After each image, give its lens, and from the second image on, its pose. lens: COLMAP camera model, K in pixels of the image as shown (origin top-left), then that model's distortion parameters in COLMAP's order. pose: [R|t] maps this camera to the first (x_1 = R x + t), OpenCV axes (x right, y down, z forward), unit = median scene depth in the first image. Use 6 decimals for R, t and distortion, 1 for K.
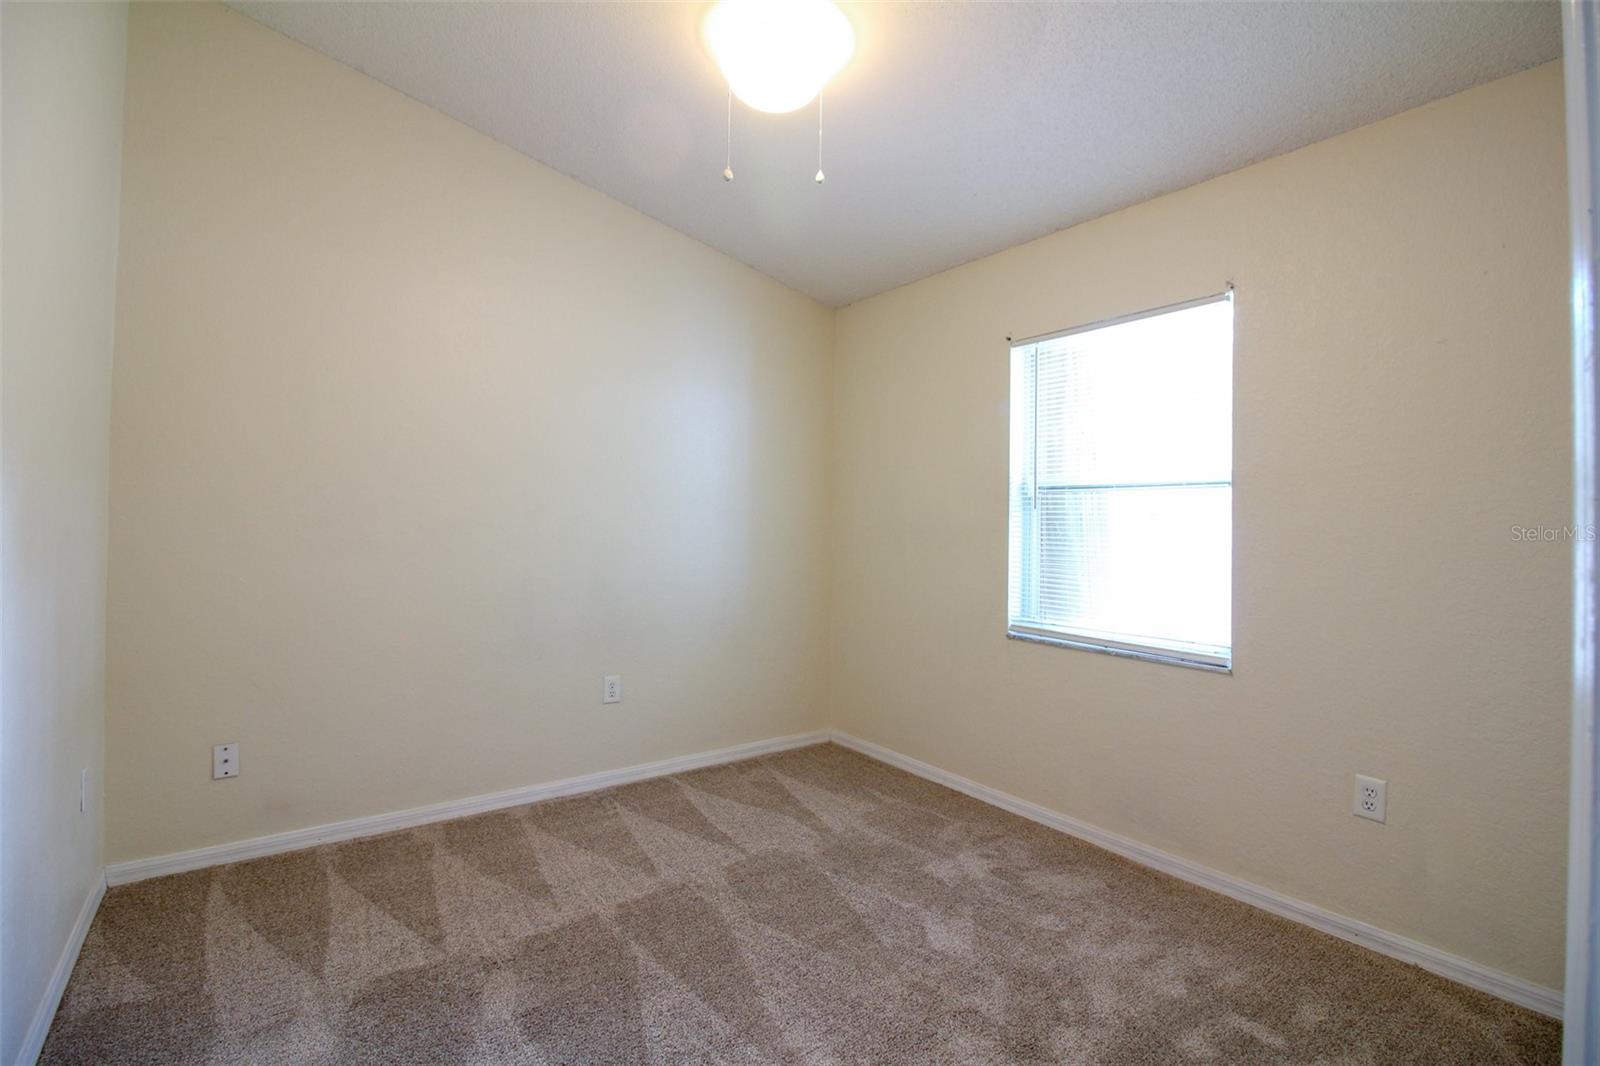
lens RADIAL K [[739.1, 0, 804.0], [0, 739.1, 518.4], [0, 0, 1]] dist [0.002478, -0.014991]
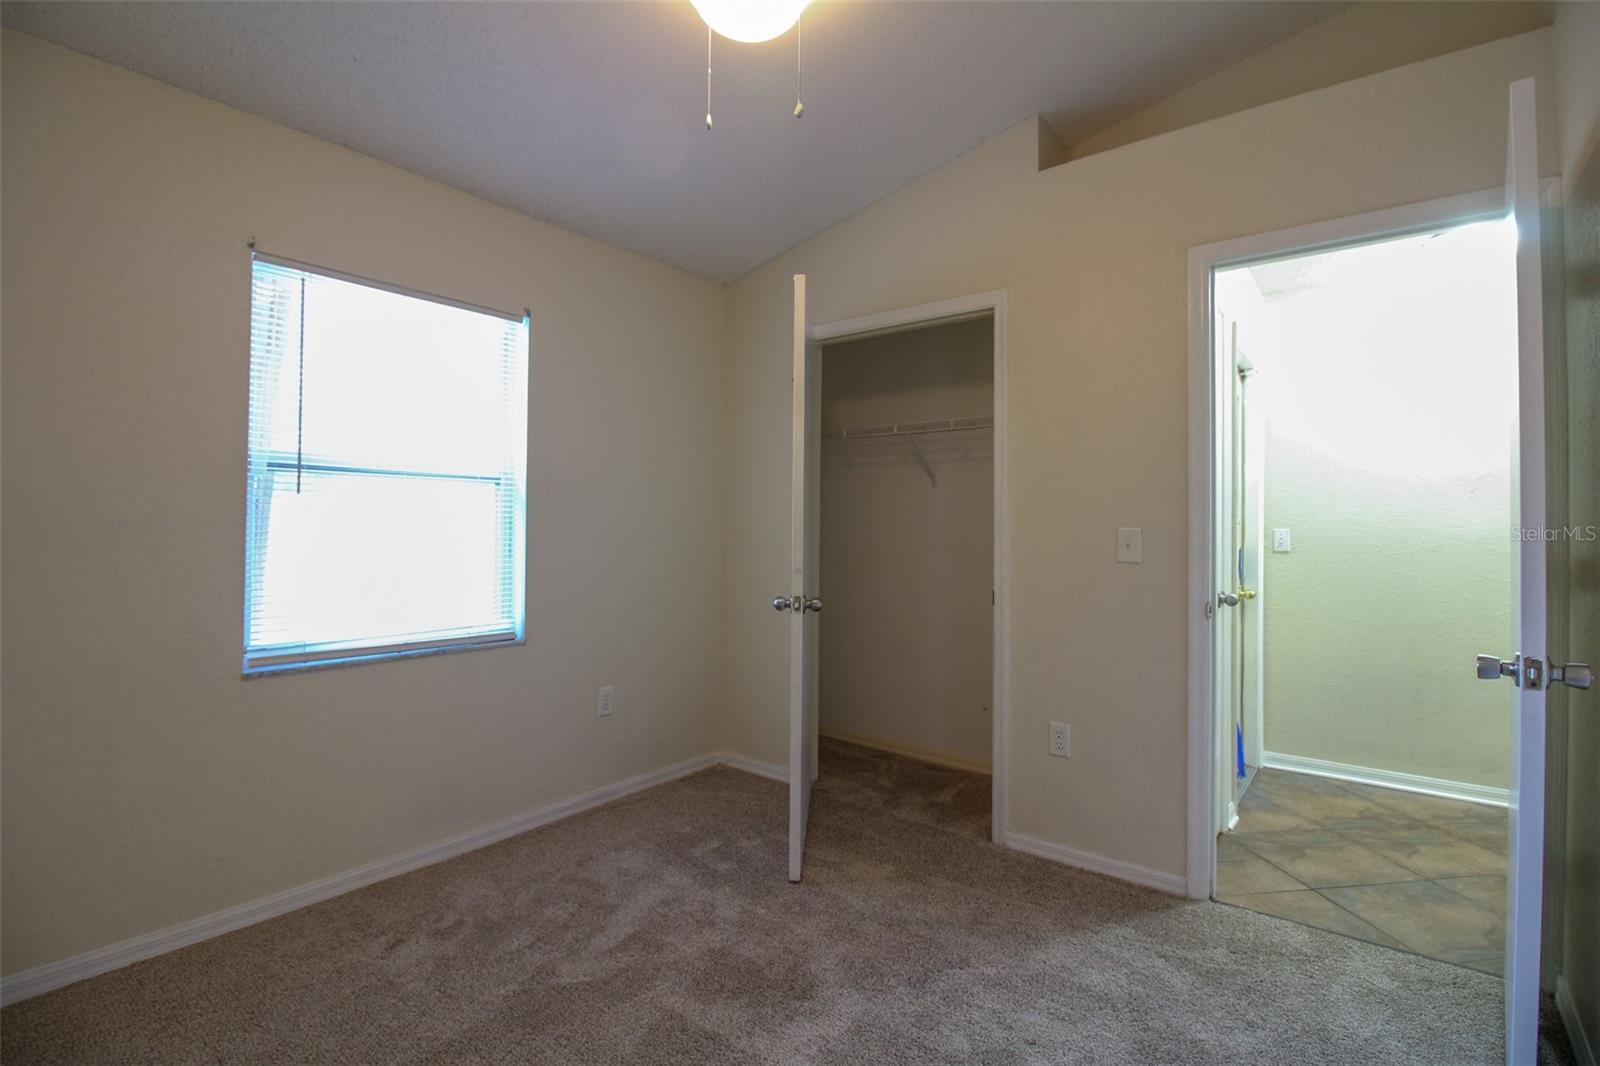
lens RADIAL K [[739.1, 0, 804.0], [0, 739.1, 518.4], [0, 0, 1]] dist [0.002478, -0.014991]
pose [[-0.255638, -0.006334, 0.966752, -0.635471], [-0.015337, 0.999879, 0.002495, 0.002229], [-0.966651, -0.014189, -0.255704, 0.823143]]
